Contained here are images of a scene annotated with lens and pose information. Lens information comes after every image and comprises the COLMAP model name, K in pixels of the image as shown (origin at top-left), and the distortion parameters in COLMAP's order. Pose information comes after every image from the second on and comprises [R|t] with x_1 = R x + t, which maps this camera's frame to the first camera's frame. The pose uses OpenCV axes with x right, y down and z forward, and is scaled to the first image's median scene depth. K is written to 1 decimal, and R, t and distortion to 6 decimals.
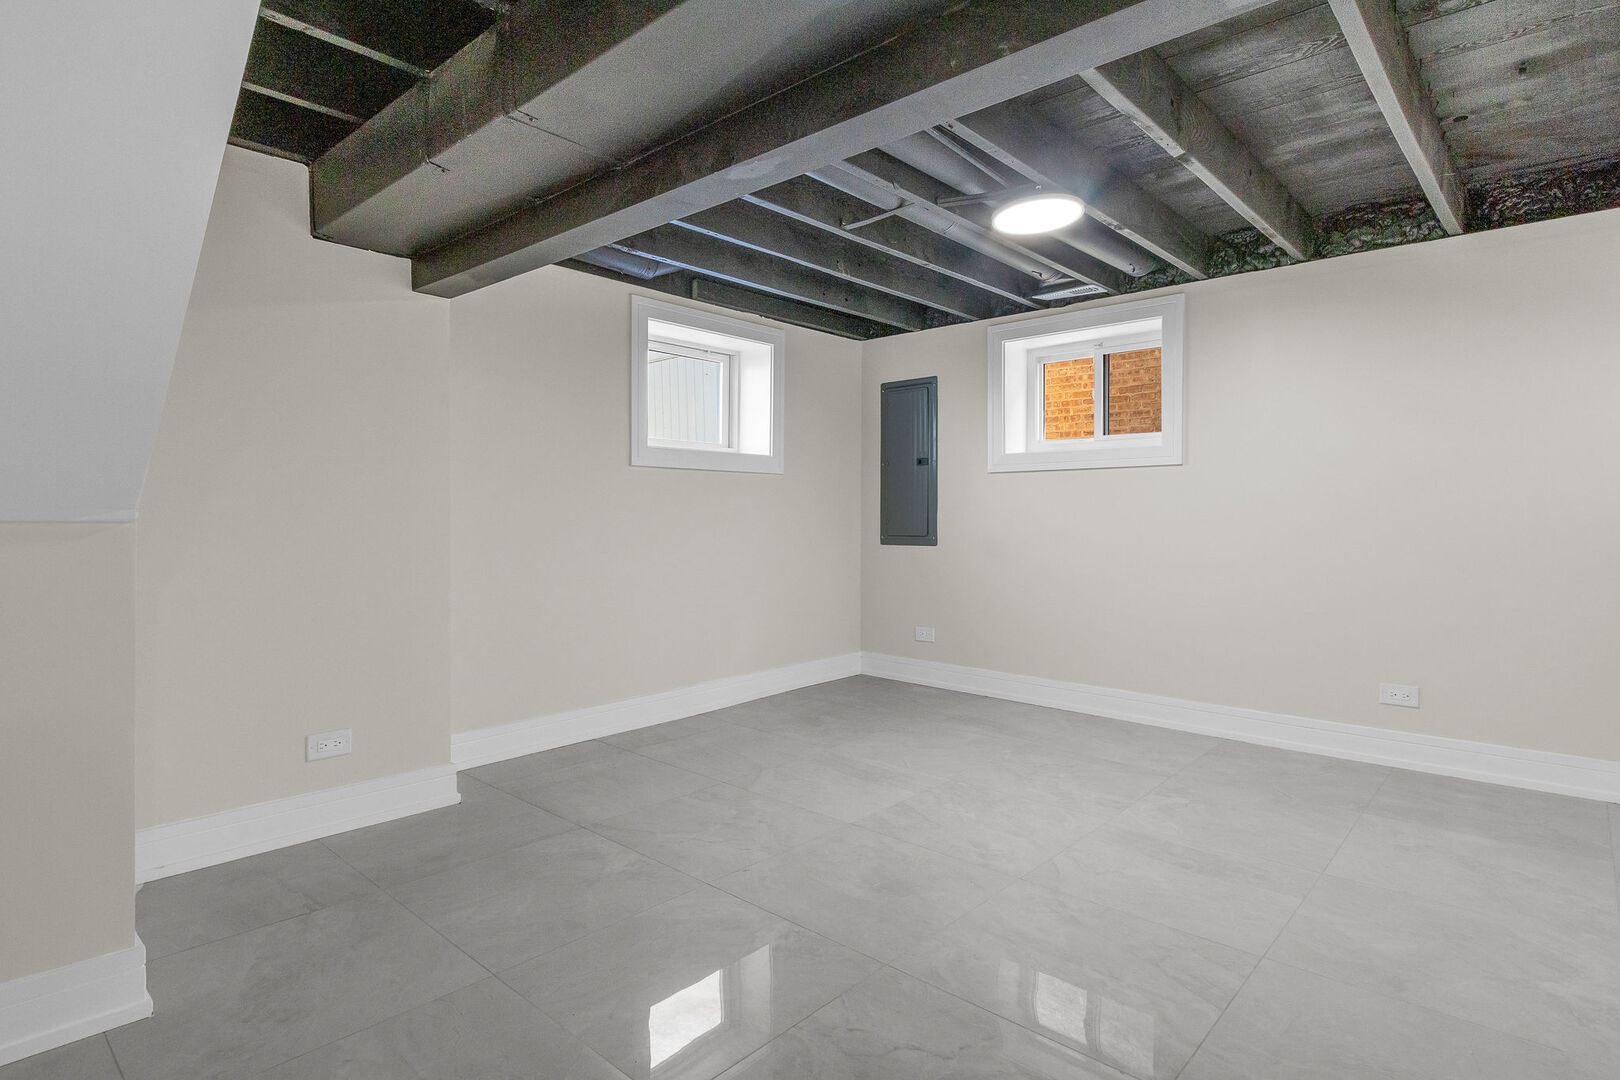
lens RADIAL K [[796.7, 0, 805.6], [0, 796.7, 526.6], [0, 0, 1]] dist [0.003117, -0.000167]
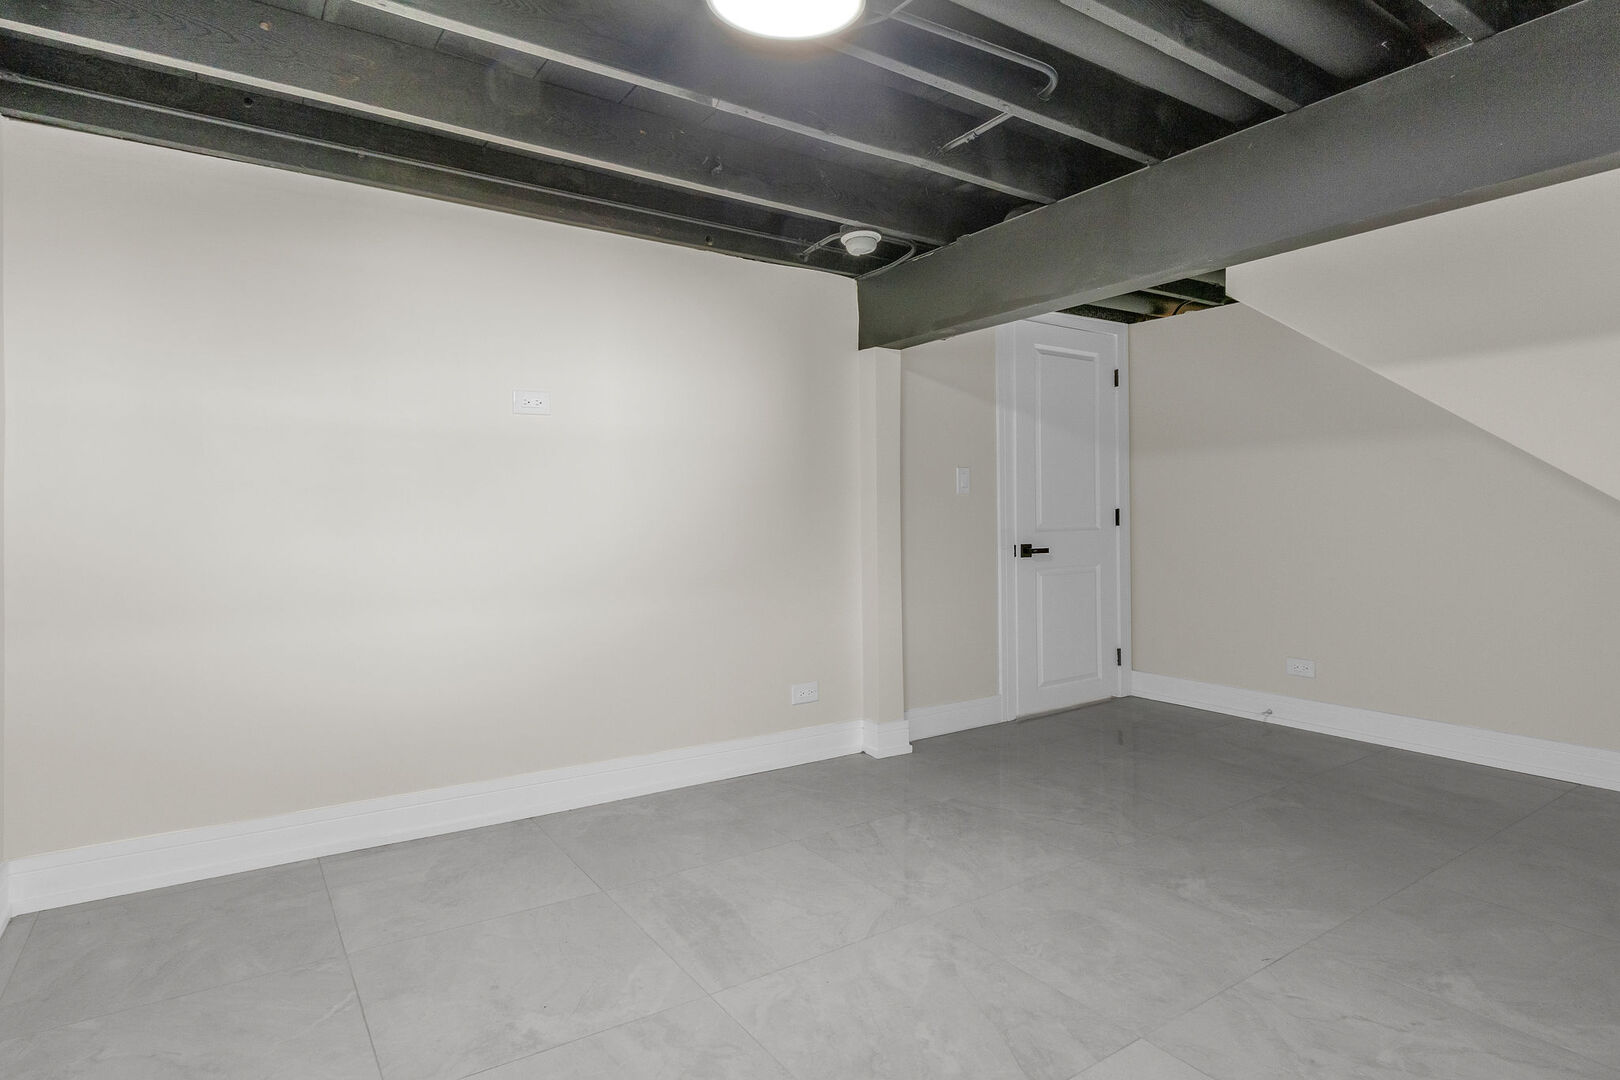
lens RADIAL K [[796.7, 0, 805.6], [0, 796.7, 526.6], [0, 0, 1]] dist [0.003117, -0.000167]
pose [[-0.966144, -0.000133, 0.258005, 0.160976], [0.010239, 0.999192, 0.038857, -0.039758], [-0.257802, 0.040183, -0.965362, 1.819910]]
